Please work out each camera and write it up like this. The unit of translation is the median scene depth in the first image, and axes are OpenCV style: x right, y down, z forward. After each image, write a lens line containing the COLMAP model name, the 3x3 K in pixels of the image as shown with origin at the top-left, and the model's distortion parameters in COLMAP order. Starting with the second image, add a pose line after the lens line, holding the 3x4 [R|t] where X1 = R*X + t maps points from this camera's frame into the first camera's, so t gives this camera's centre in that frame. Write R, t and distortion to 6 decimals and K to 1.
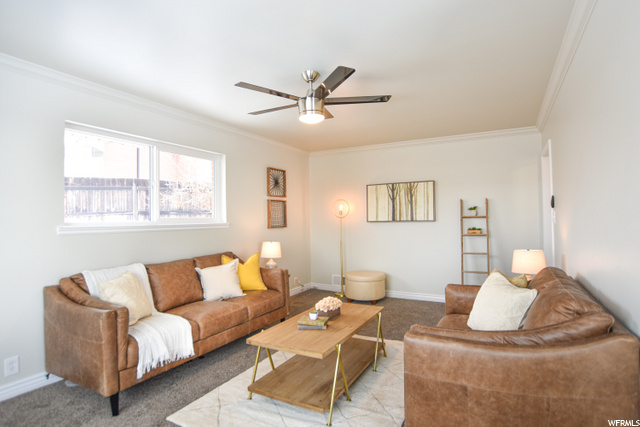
lens RADIAL K [[328.9, 0, 320.0], [0, 328.9, 213.5], [0, 0, 1]] dist [0.001840, 0.000249]
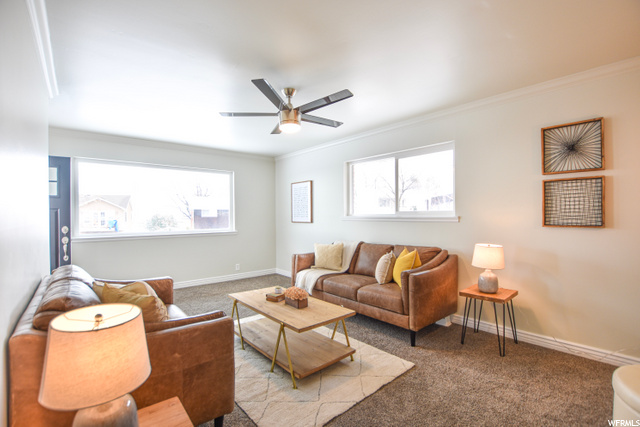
lens RADIAL K [[289.1, 0, 323.0], [0, 289.1, 217.3], [0, 0, 1]] dist [-0.003865, -0.000305]
pose [[-0.344945, 0.036695, -0.937905, 0.501608], [0.031486, 0.999126, 0.027511, -0.001616], [0.938095, -0.020041, -0.345799, 0.799405]]
